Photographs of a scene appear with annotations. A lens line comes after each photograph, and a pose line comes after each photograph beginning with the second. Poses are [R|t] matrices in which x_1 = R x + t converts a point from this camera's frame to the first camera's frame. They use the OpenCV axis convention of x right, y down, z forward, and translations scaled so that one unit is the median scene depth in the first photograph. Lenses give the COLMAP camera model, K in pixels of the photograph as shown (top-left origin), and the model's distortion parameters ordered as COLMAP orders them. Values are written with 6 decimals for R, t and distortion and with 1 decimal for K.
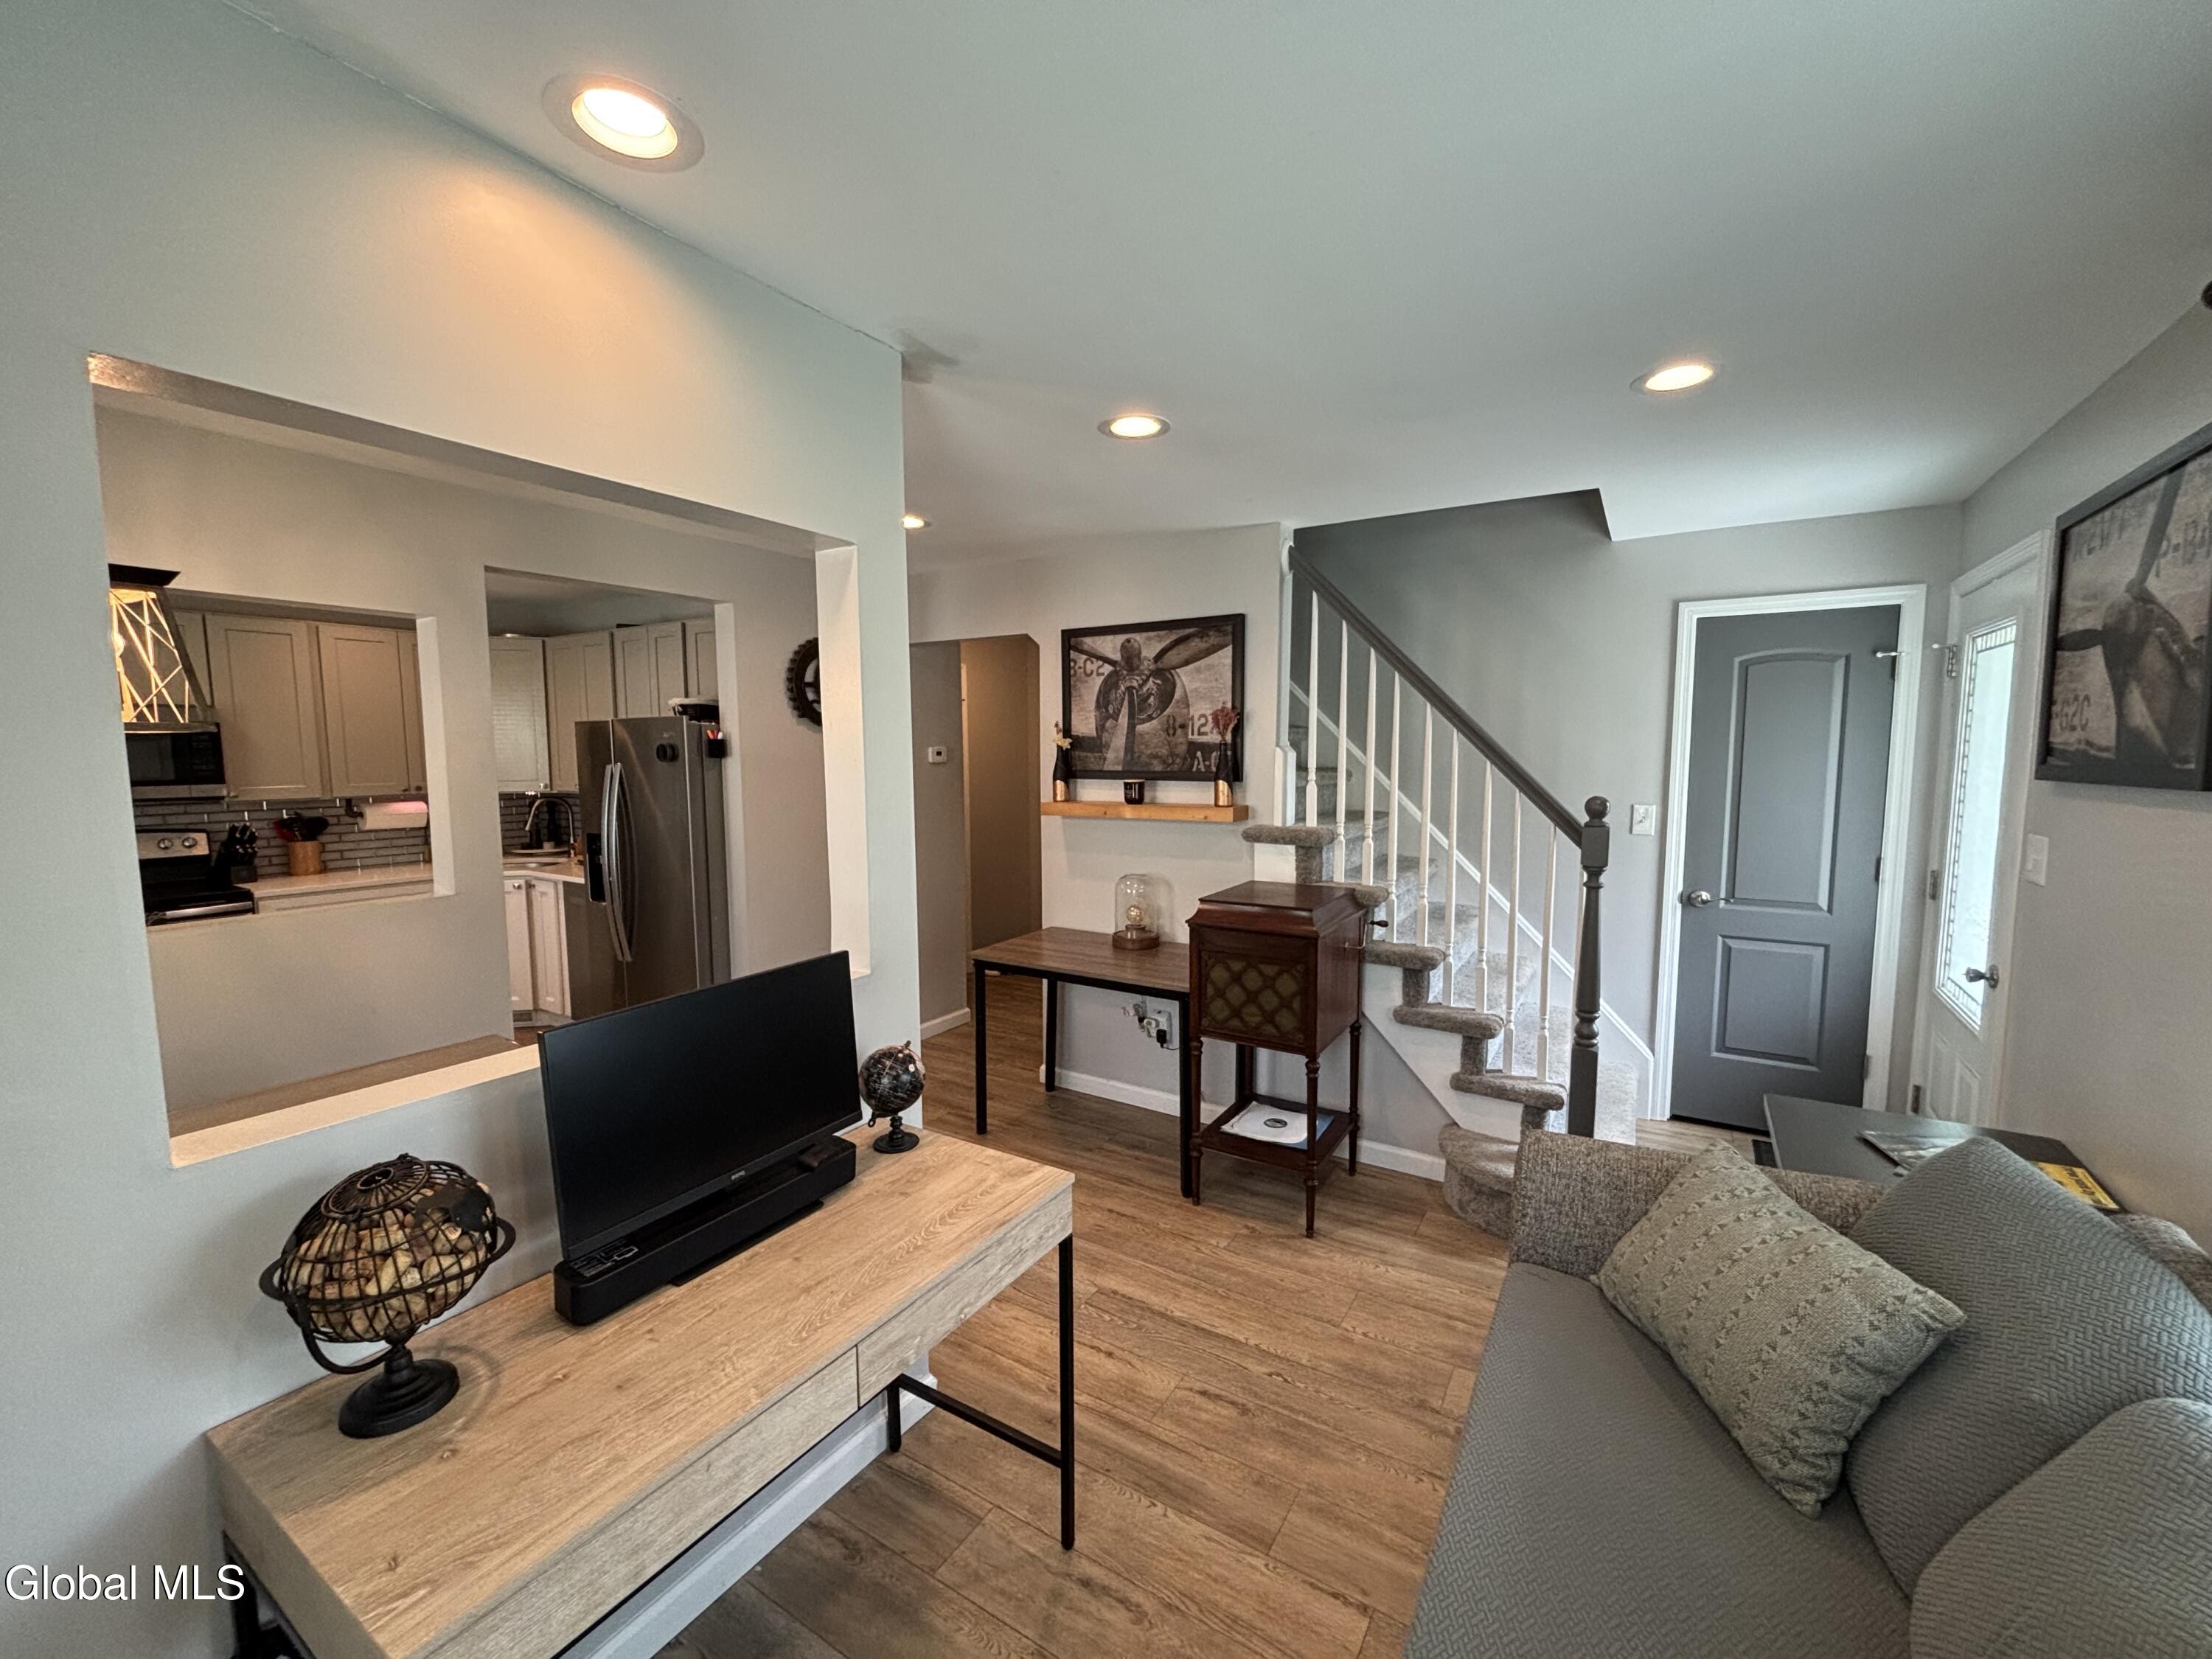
lens RADIAL K [[894.5, 0, 1102.9], [0, 894.5, 834.3], [0, 0, 1]] dist [0.000169, 0.001238]
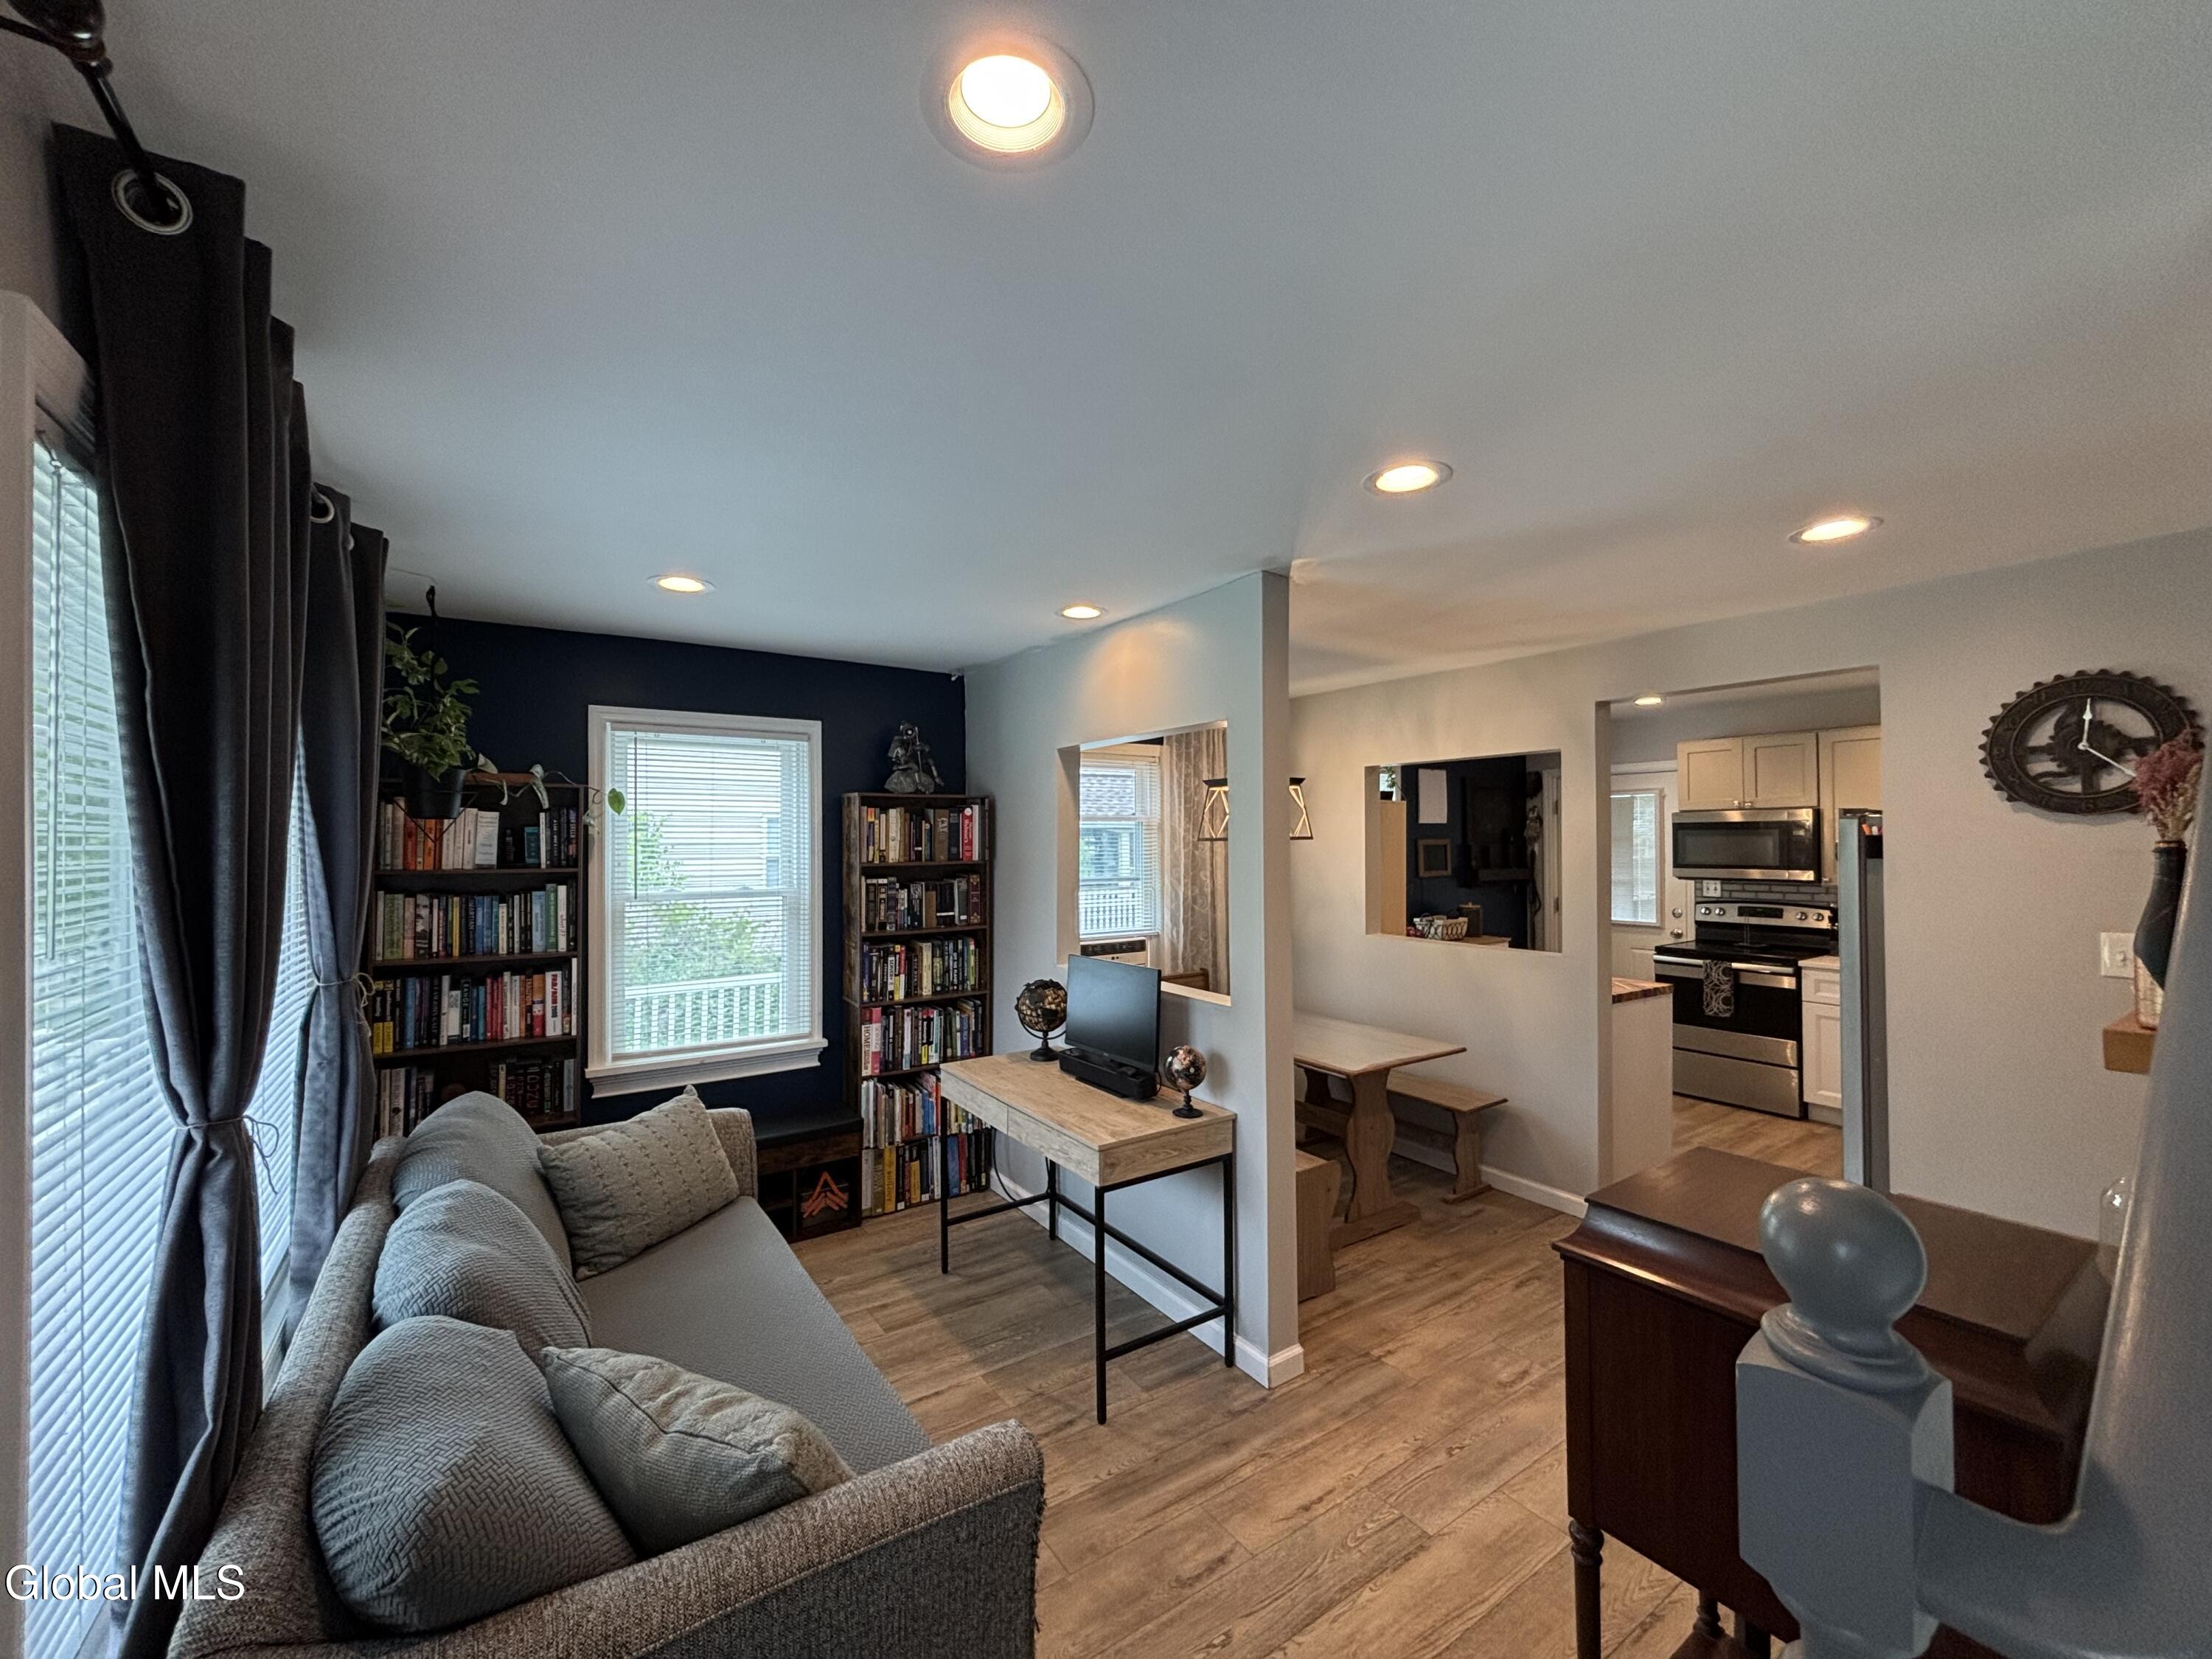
lens RADIAL K [[894.5, 0, 1123.4], [0, 894.5, 830.2], [0, 0, 1]] dist [0.000169, 0.001238]
pose [[-0.396589, -0.006688, -0.917972, 0.468488], [-0.079724, 0.996446, 0.027184, -0.063916], [0.914528, 0.083966, -0.395713, 0.567003]]
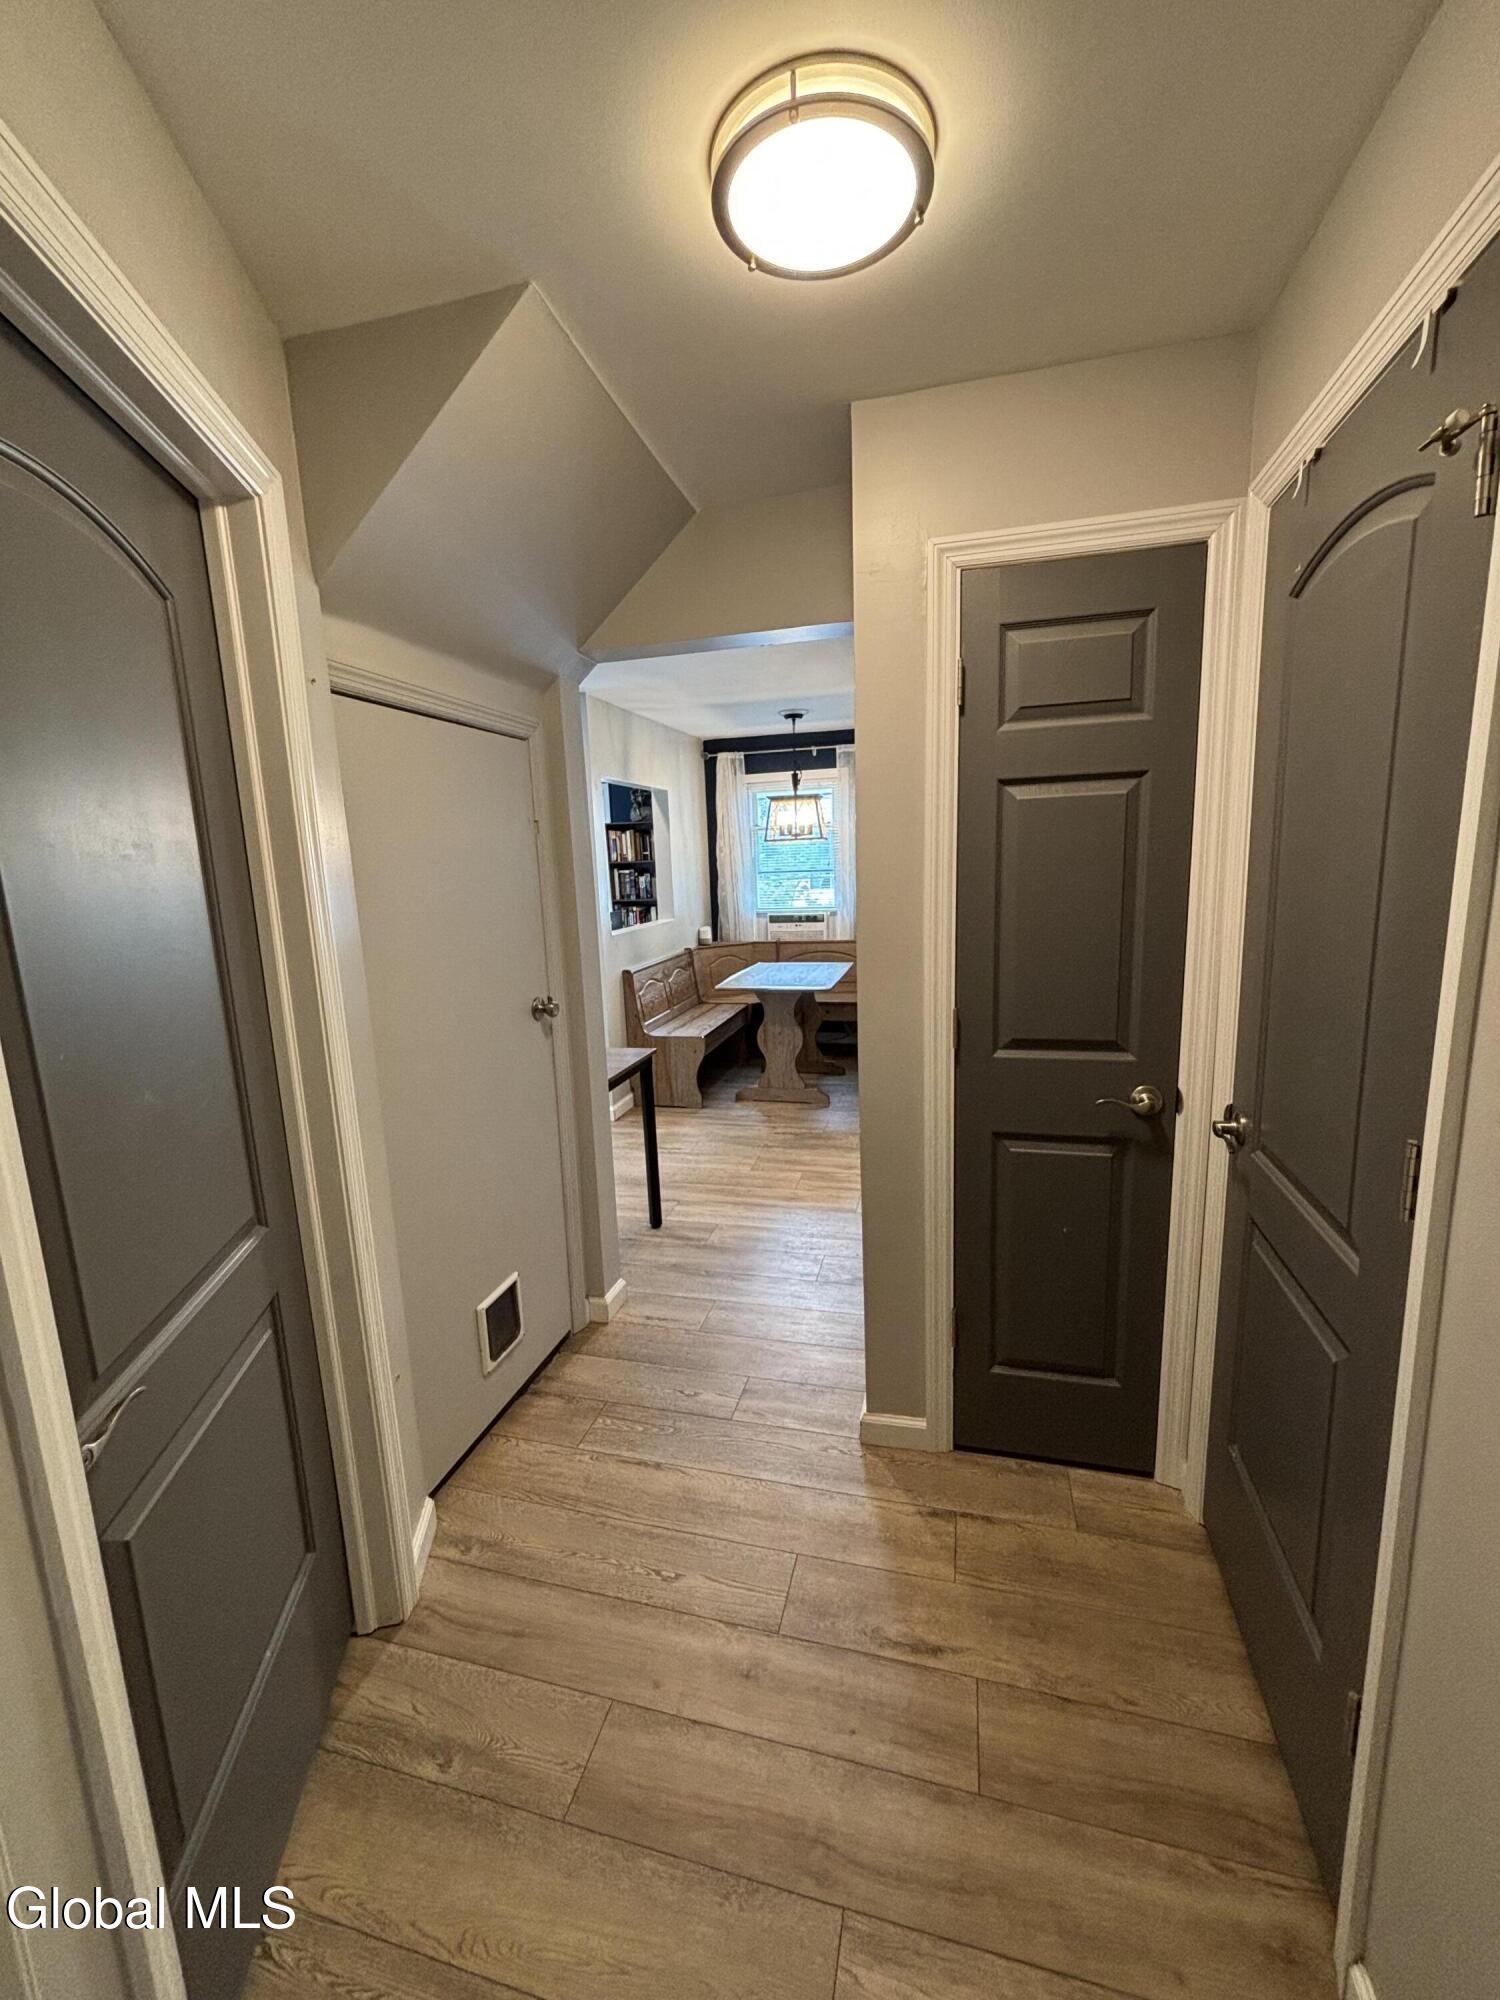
lens RADIAL K [[808.8, 0, 736.5], [0, 808.8, 1031.1], [0, 0, 1]] dist [0.000169, 0.001238]
pose [[-0.959540, 0.095922, -0.264729, 0.006564], [0.013332, 0.954607, 0.297568, -0.125929], [0.281256, 0.281999, -0.917263, 1.441674]]
